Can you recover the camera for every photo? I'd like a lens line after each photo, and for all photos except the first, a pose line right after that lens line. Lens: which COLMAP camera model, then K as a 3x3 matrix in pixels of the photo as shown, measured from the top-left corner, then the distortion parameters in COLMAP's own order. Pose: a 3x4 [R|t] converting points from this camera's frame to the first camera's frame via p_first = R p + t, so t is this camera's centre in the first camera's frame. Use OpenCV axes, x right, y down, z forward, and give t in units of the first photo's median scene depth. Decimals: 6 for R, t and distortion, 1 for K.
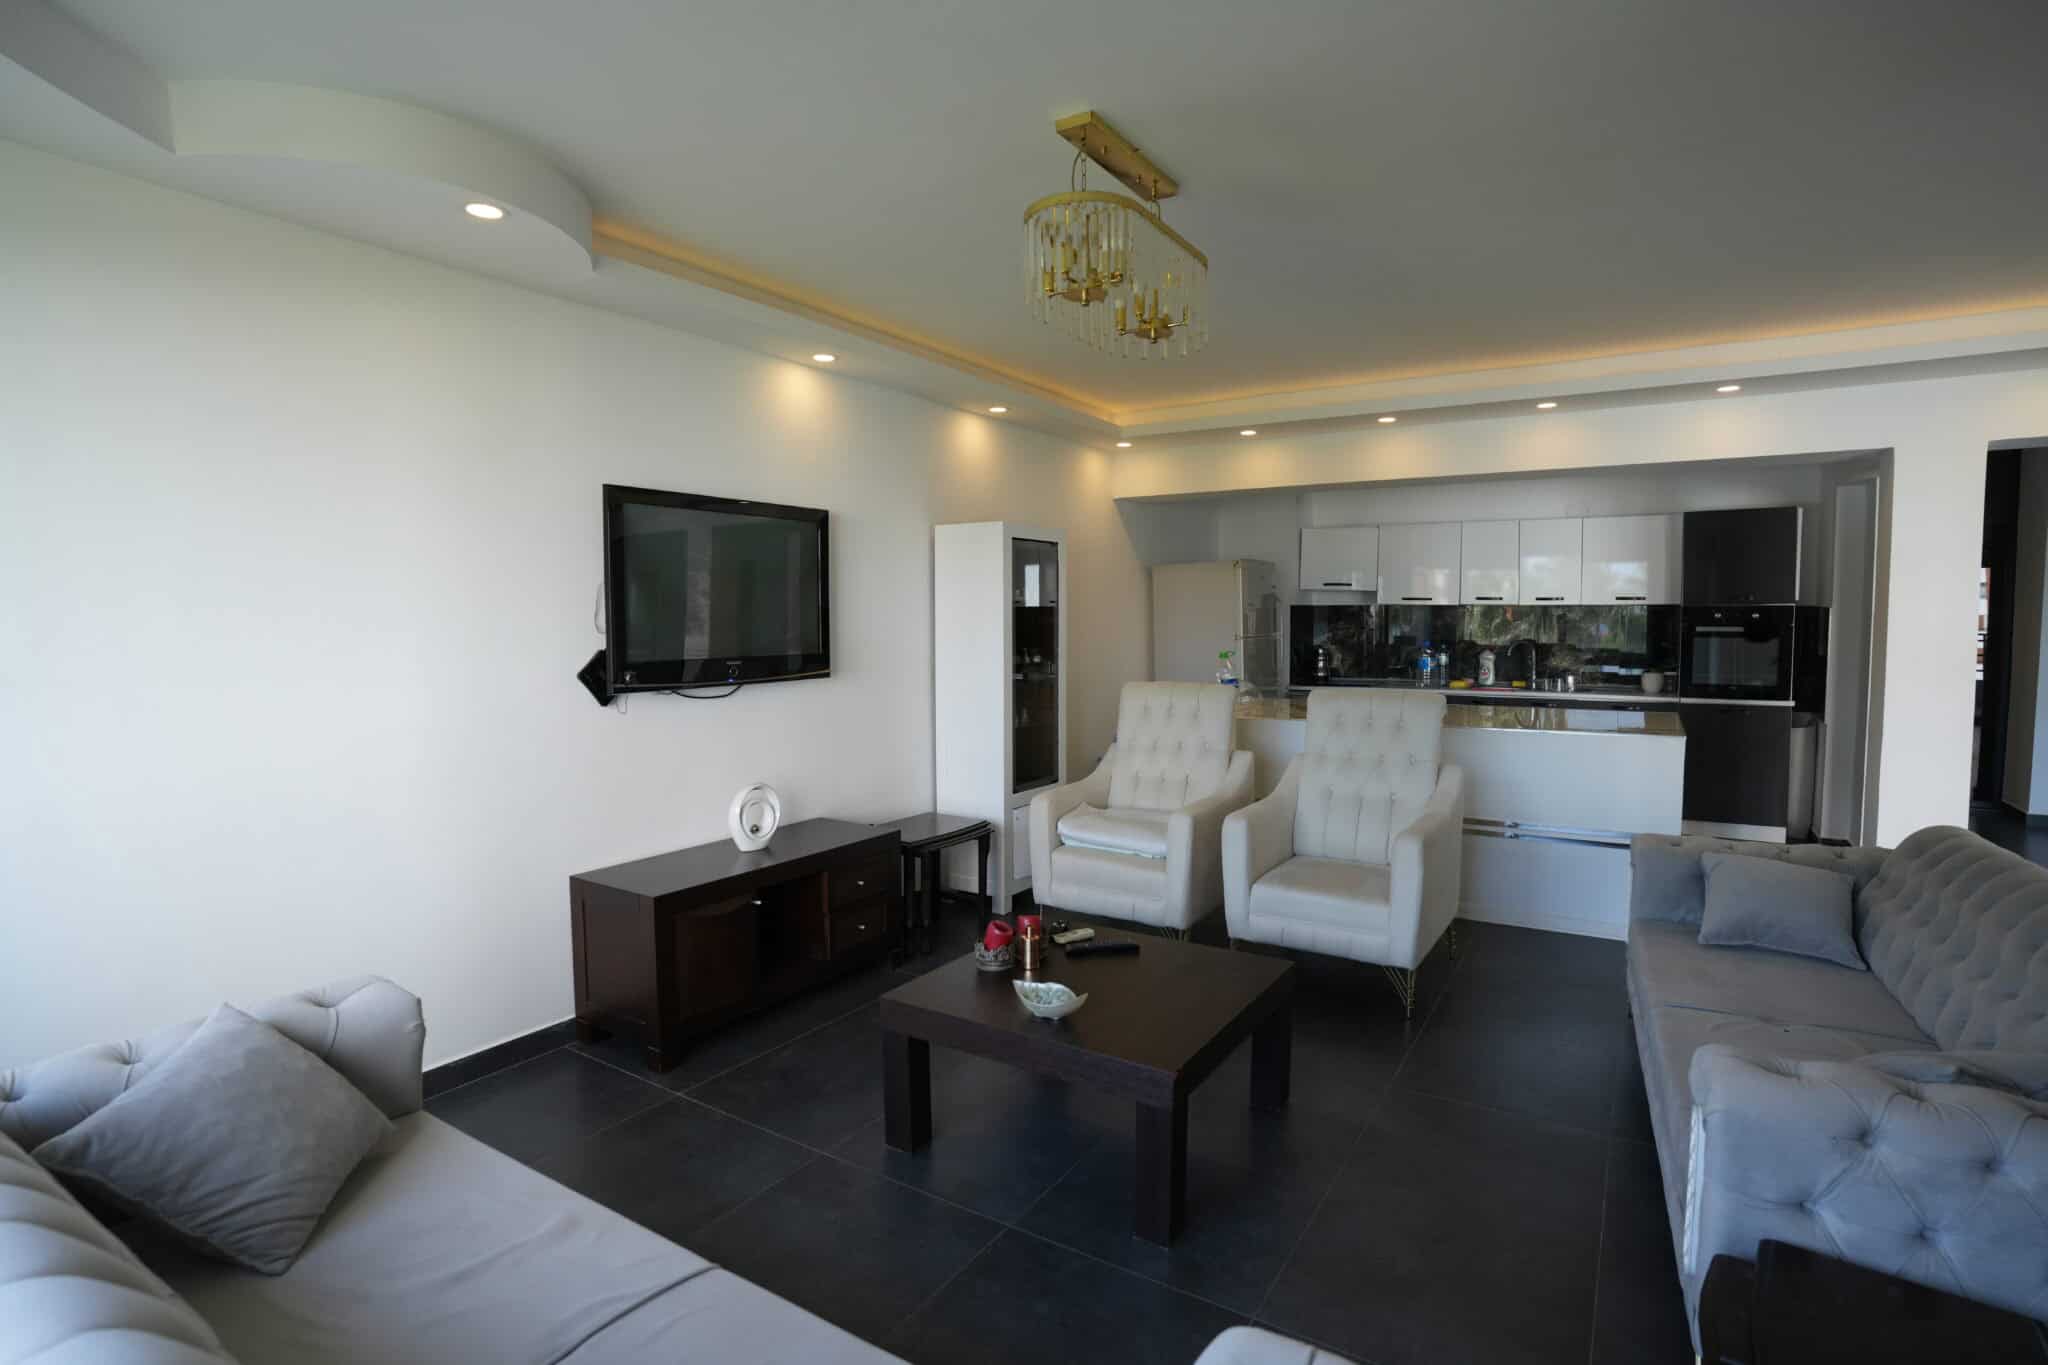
lens RADIAL K [[1001.9, 0, 1033.8], [0, 1001.9, 677.2], [0, 0, 1]] dist [-0.072151, 0.028738]
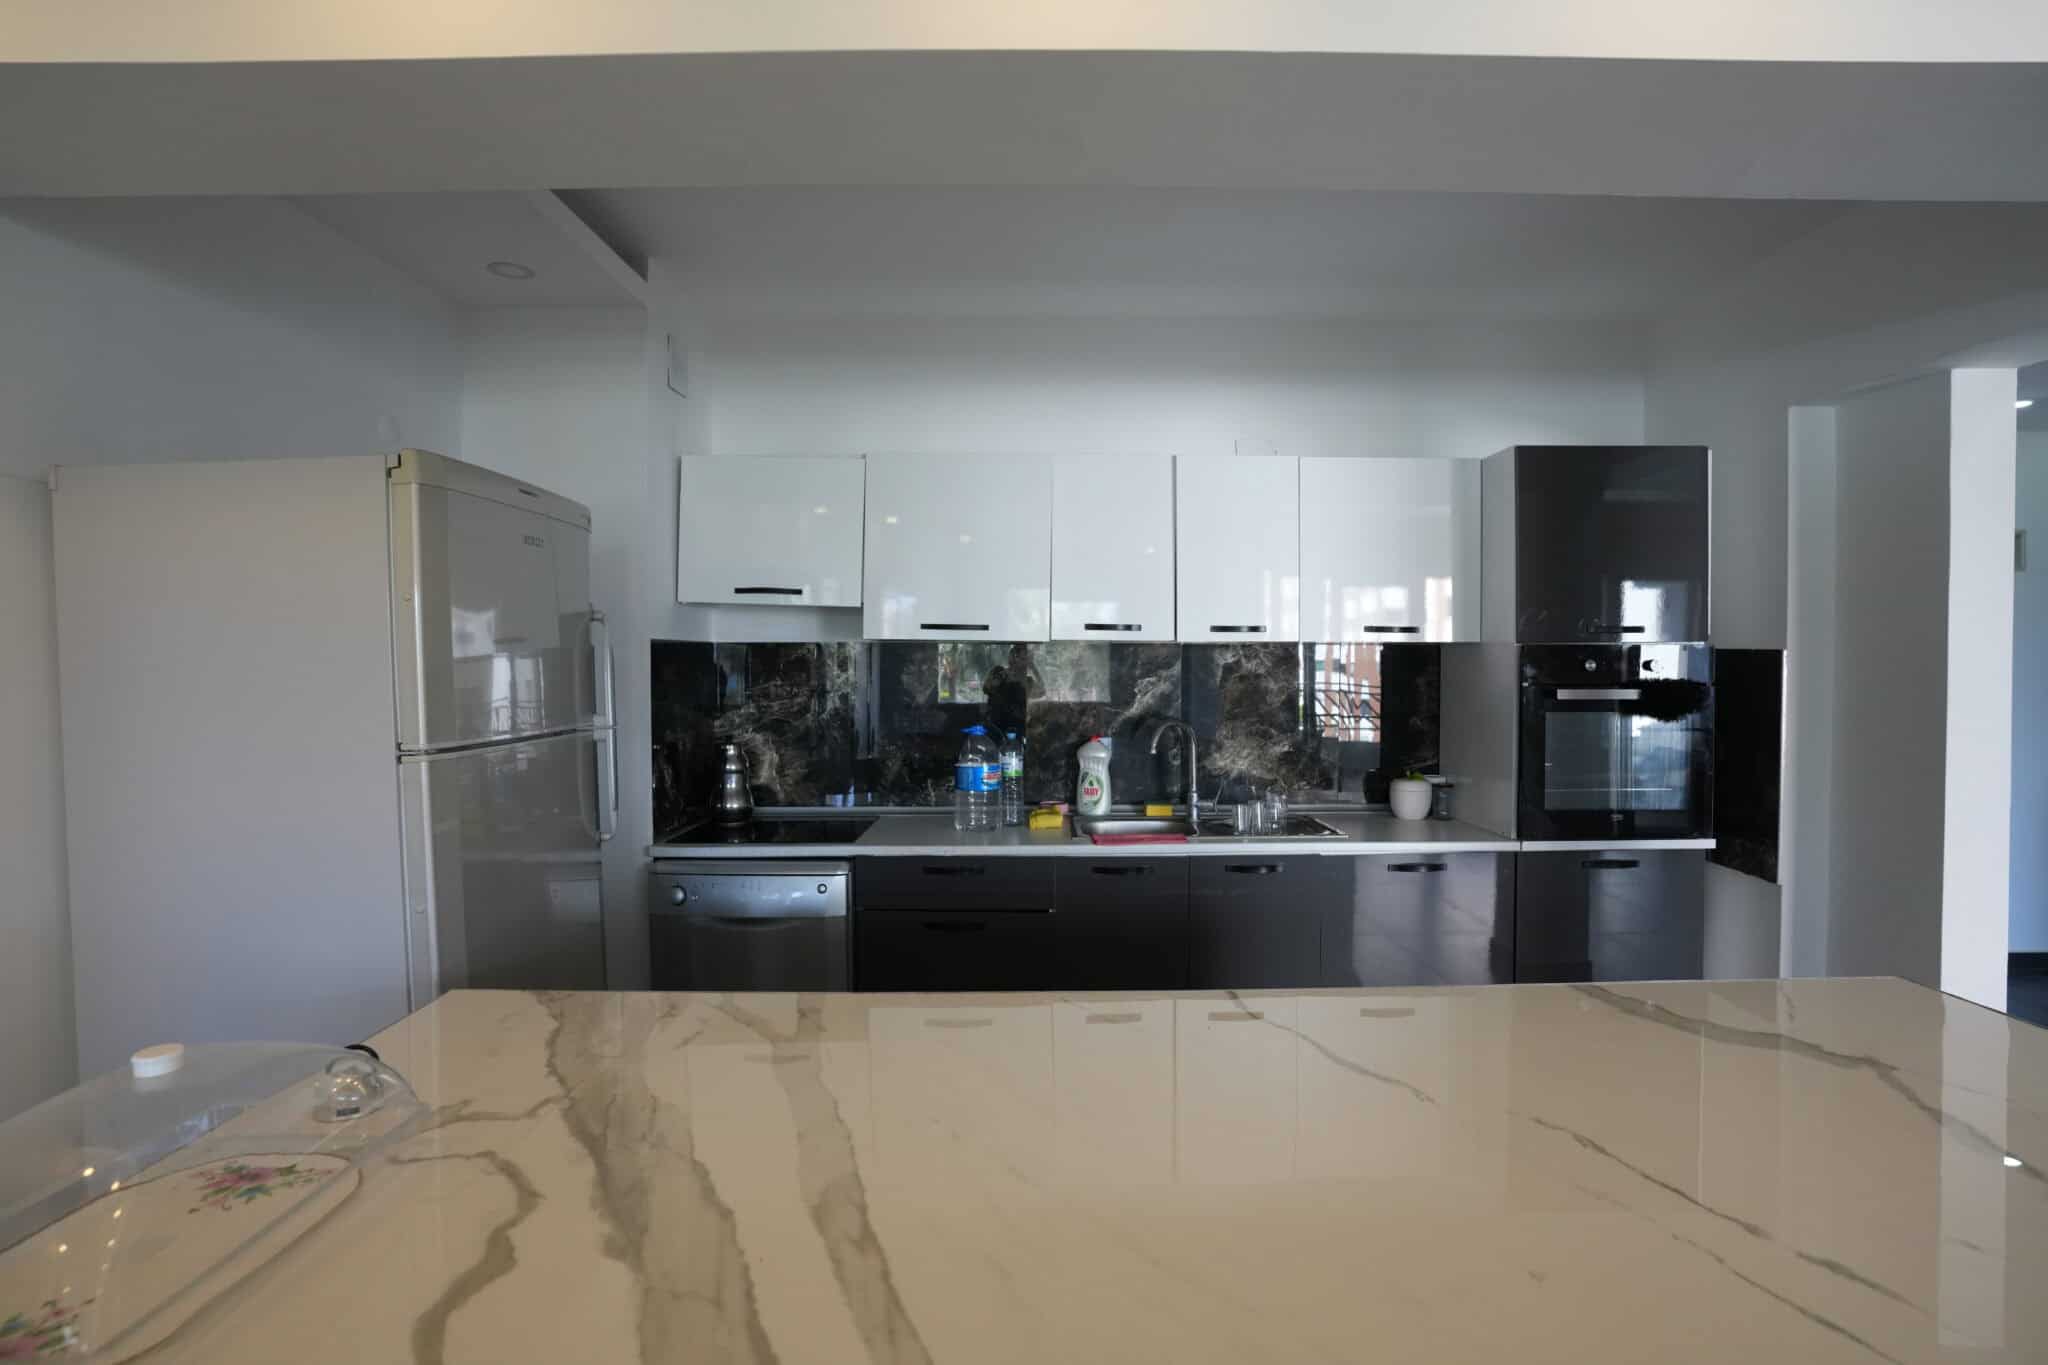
lens RADIAL K [[1001.9, 0, 1020.9], [0, 1001.9, 694.7], [0, 0, 1]] dist [-0.072151, 0.028738]
pose [[0.846312, -0.013084, 0.532527, 0.211287], [0.030766, 0.999230, -0.024344, -0.045004], [-0.531799, 0.036986, 0.846063, 0.727667]]
